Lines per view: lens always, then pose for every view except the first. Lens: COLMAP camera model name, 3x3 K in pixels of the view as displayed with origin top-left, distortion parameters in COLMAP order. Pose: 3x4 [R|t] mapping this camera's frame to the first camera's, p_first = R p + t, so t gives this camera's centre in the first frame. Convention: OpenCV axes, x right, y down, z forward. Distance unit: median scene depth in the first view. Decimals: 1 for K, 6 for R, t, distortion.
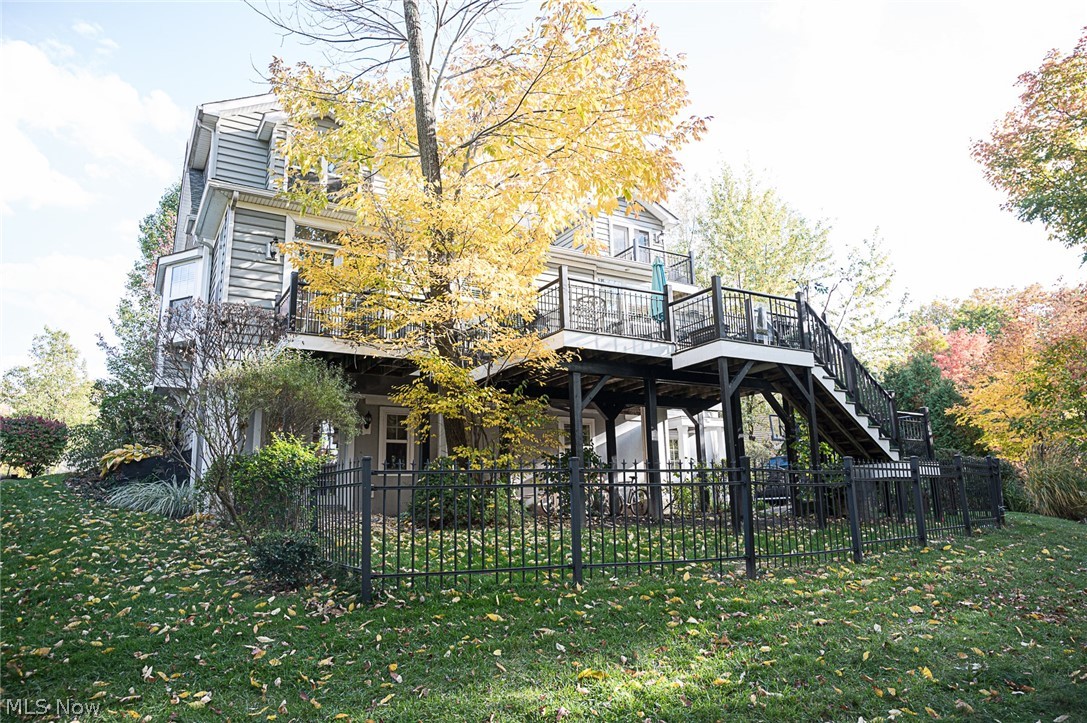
lens RADIAL K [[724.0, 0, 544.8], [0, 724.0, 360.4], [0, 0, 1]] dist [-0.009231, -0.008516]
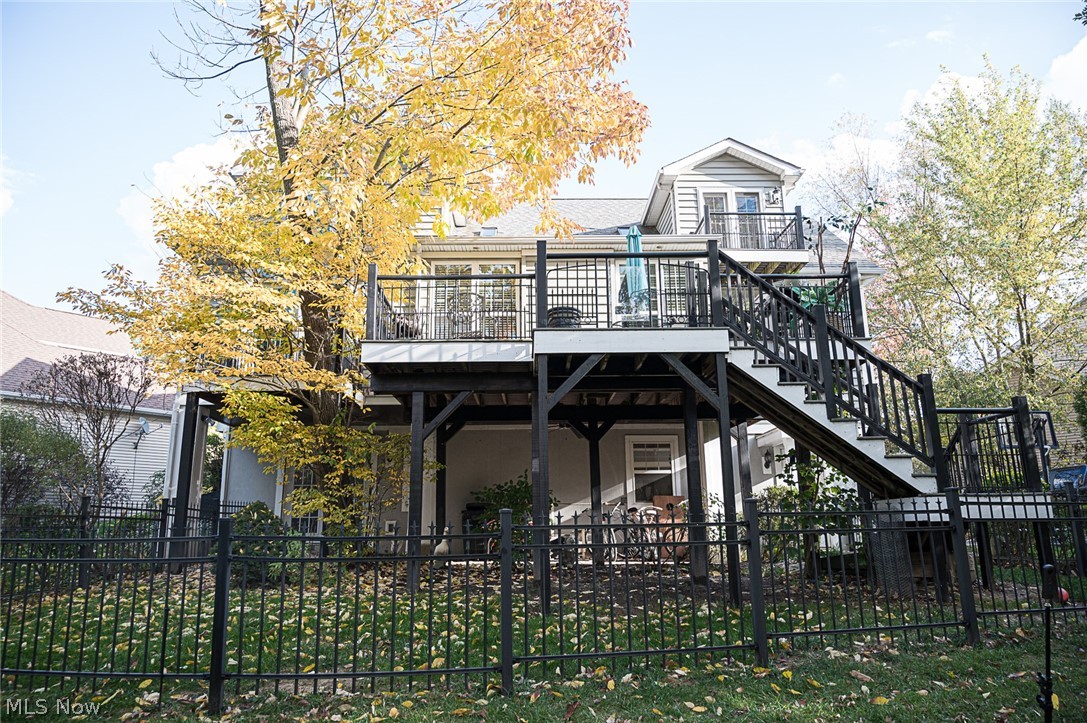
lens RADIAL K [[724.0, 0, 542.5], [0, 724.0, 362.7], [0, 0, 1]] dist [-0.009231, -0.008516]
pose [[0.866120, -0.102231, -0.489269, 0.524377], [0.093384, 0.994721, -0.042534, 0.029831], [0.491034, -0.008850, 0.871095, 0.347831]]
